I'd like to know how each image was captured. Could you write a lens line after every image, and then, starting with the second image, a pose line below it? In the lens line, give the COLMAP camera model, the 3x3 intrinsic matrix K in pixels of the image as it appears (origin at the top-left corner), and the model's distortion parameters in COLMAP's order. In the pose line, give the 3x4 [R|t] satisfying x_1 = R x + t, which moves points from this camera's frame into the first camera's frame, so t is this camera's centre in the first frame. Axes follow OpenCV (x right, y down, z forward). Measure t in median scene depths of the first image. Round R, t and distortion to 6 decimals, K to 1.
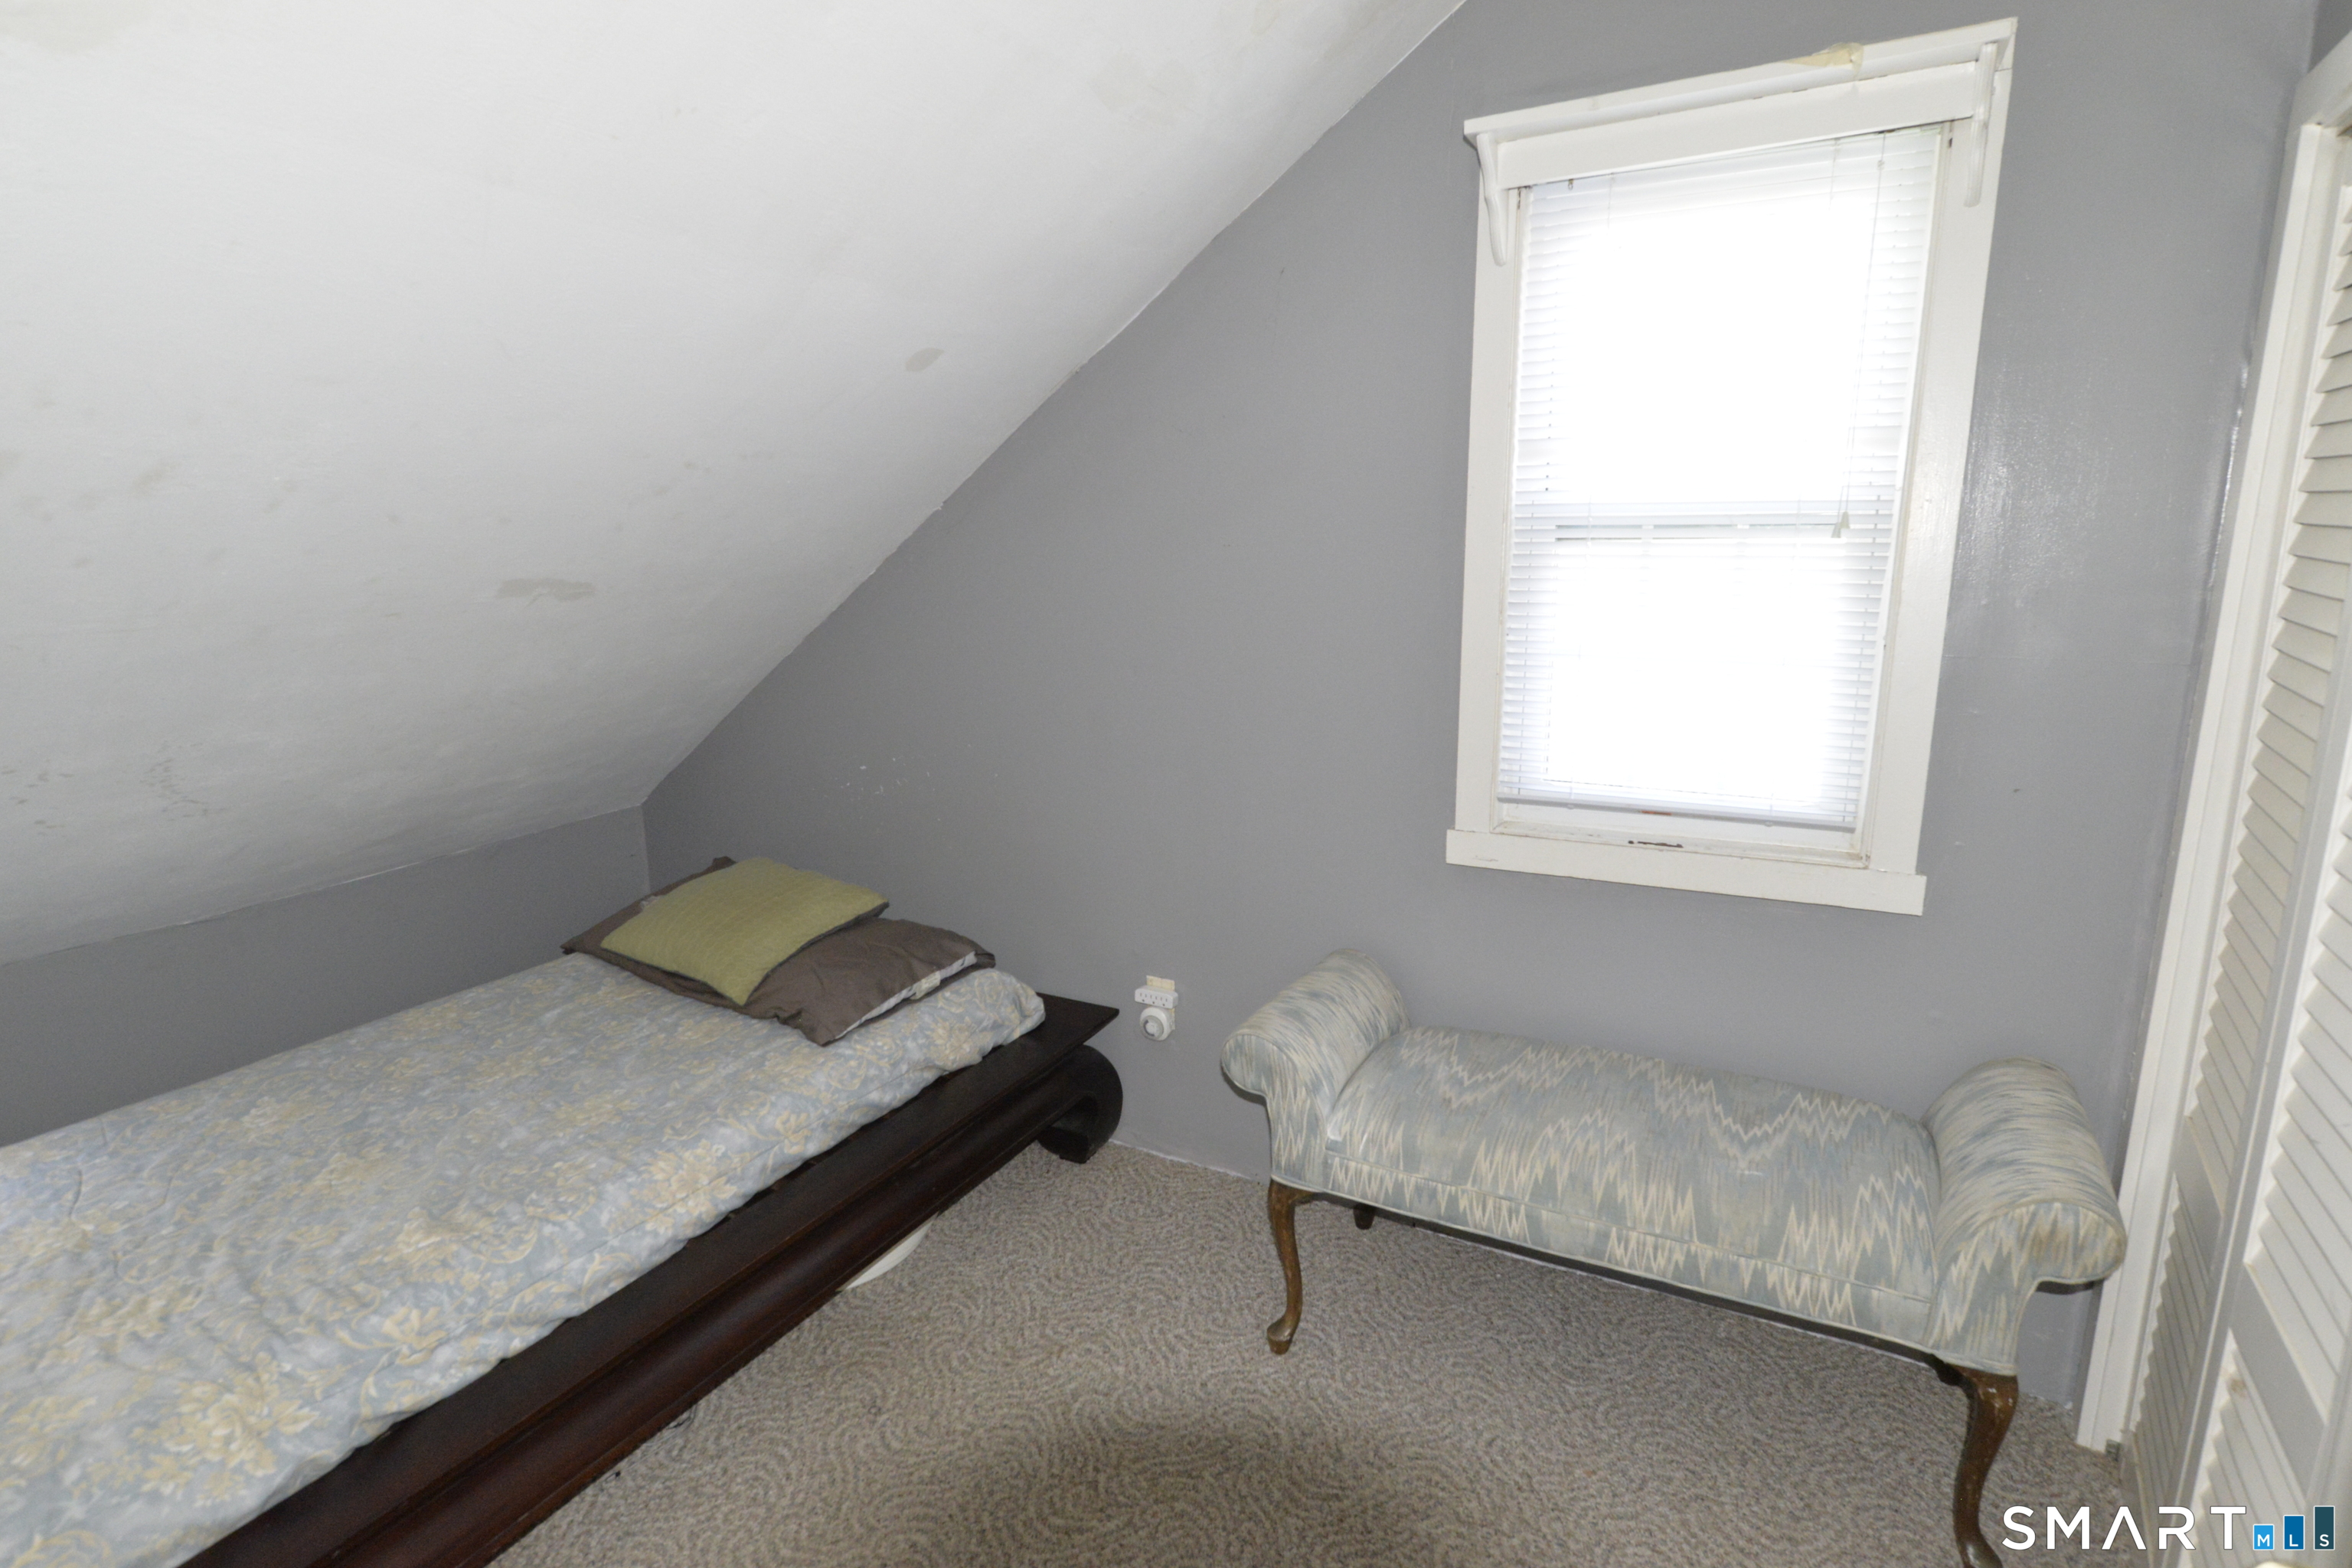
lens RADIAL K [[1175.6, 0, 1173.5], [0, 1175.6, 786.0], [0, 0, 1]] dist [-0.010315, 0.004637]
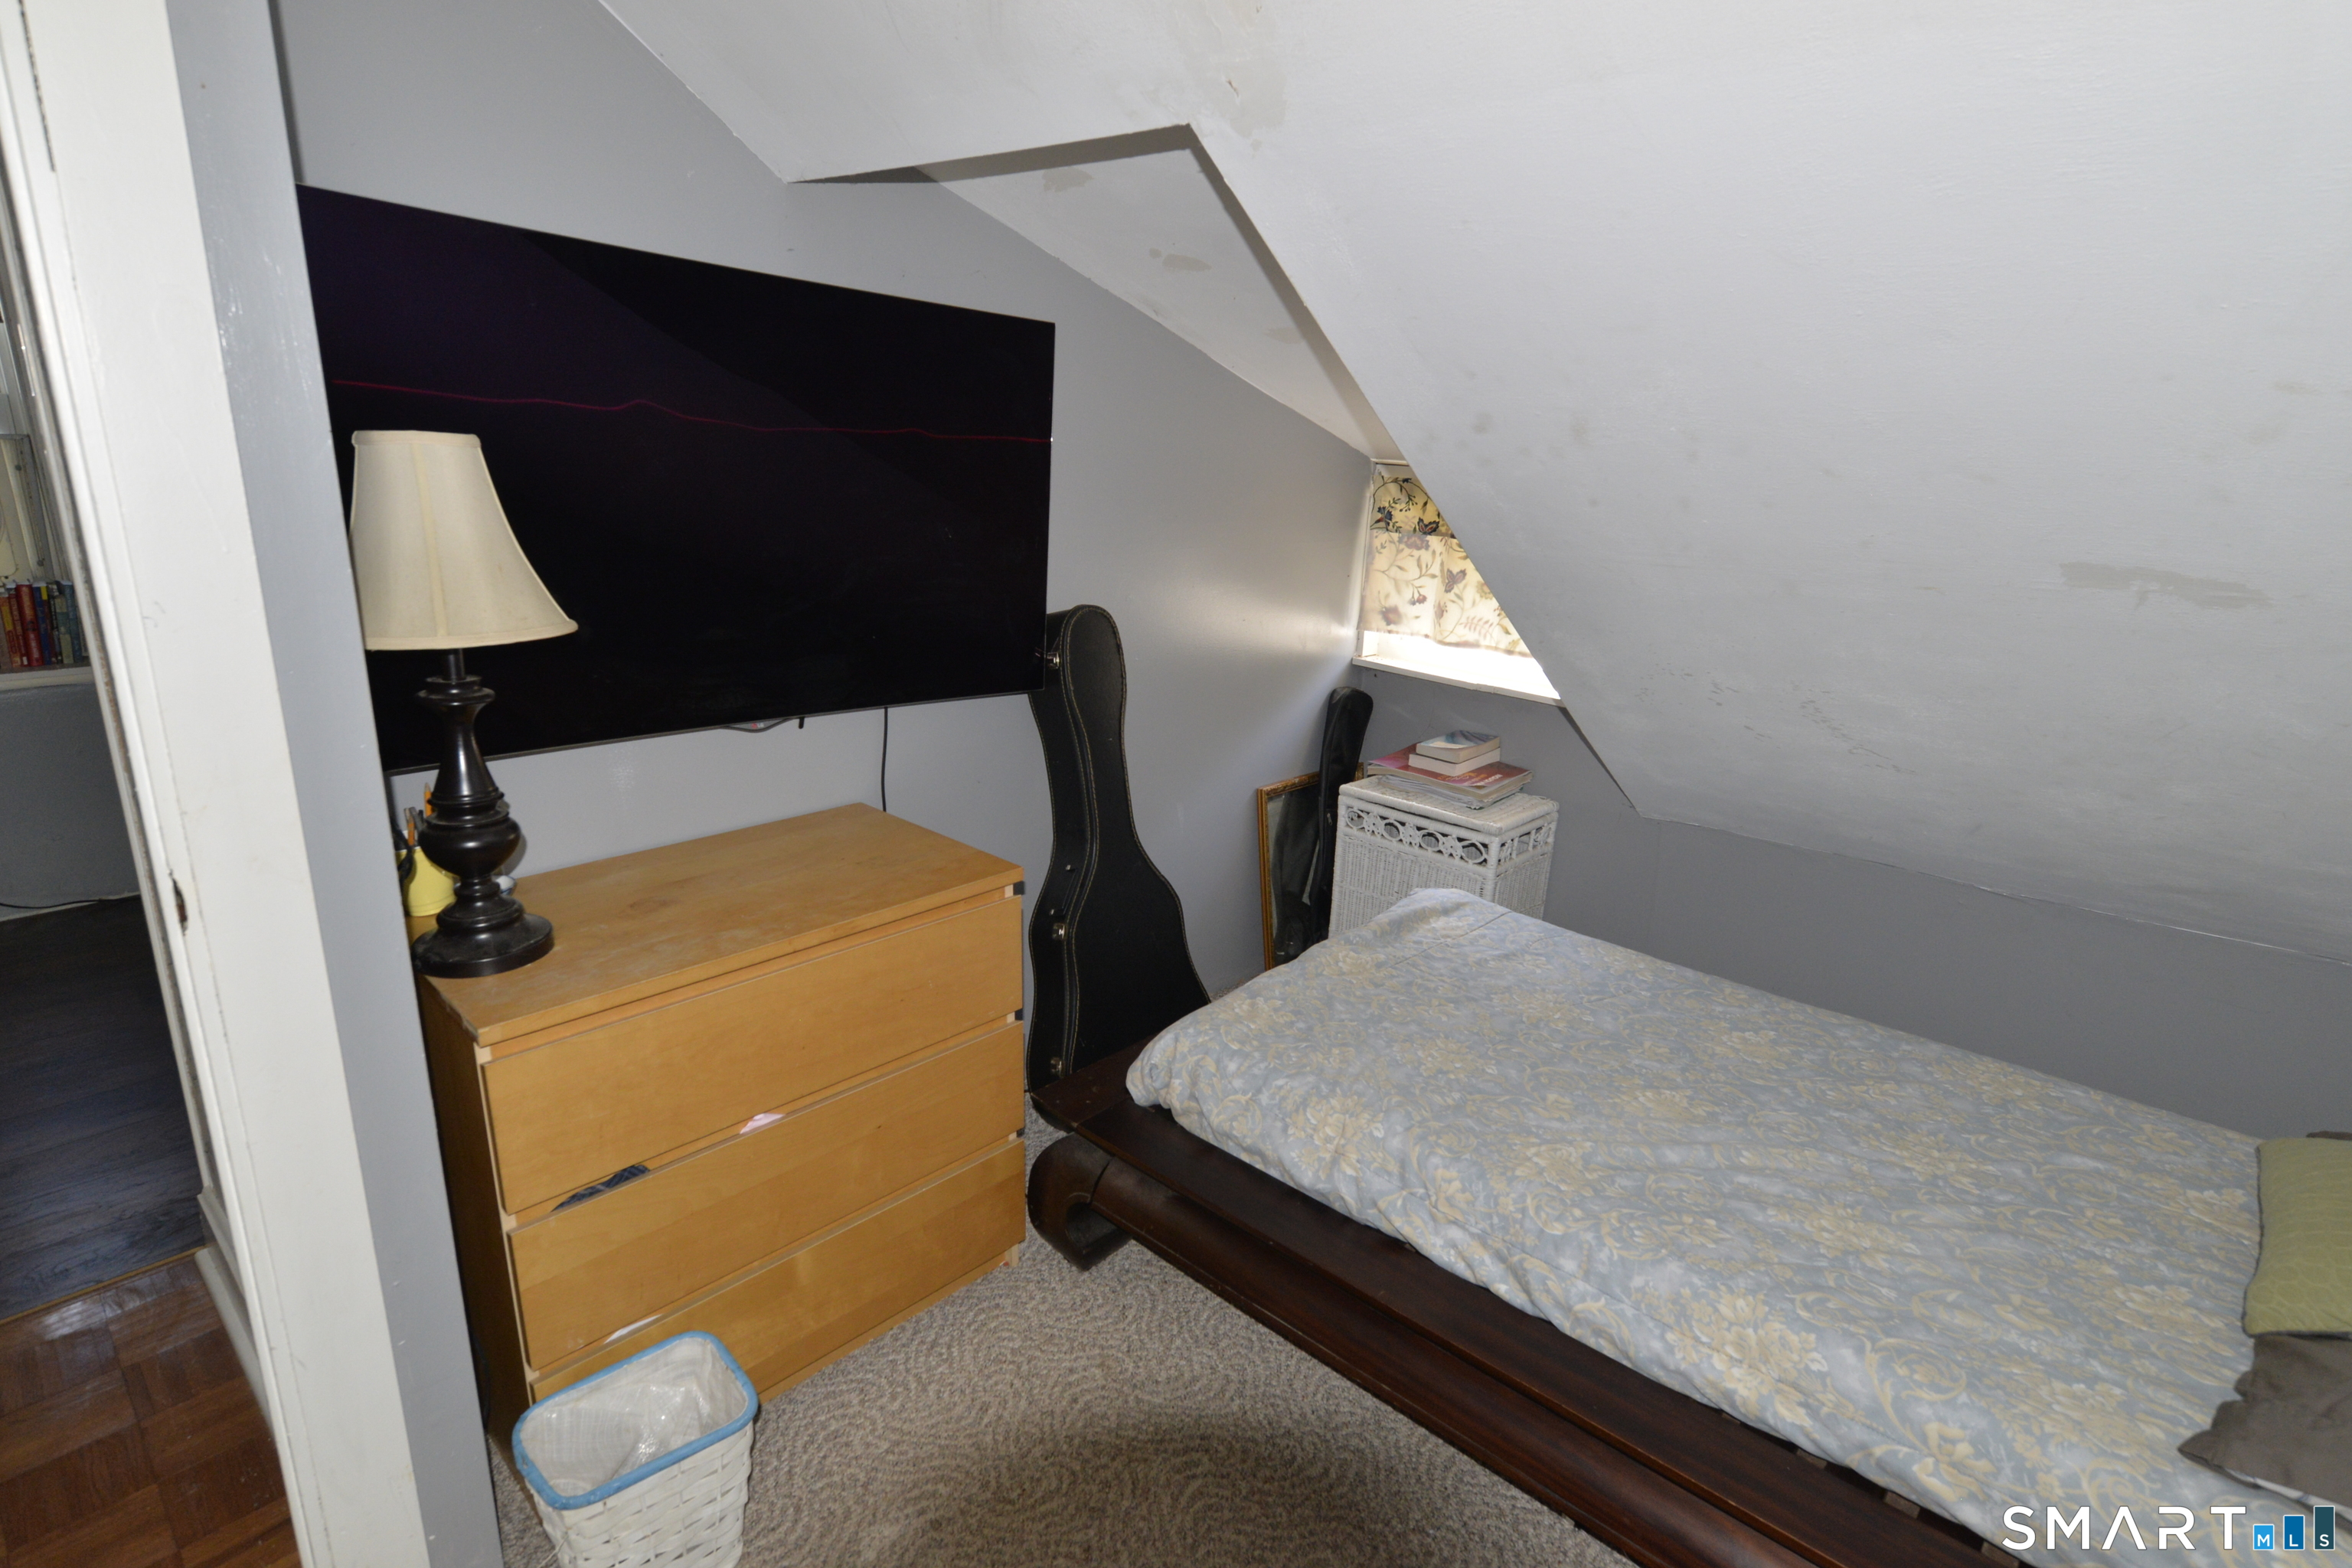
lens RADIAL K [[1175.6, 0, 1171.9], [0, 1175.6, 778.1], [0, 0, 1]] dist [-0.010315, 0.004637]
pose [[-0.245814, 0.254047, -0.935433, 0.296265], [-0.233425, 0.921129, 0.311502, -0.154108], [0.940791, 0.294925, -0.167126, 0.658168]]
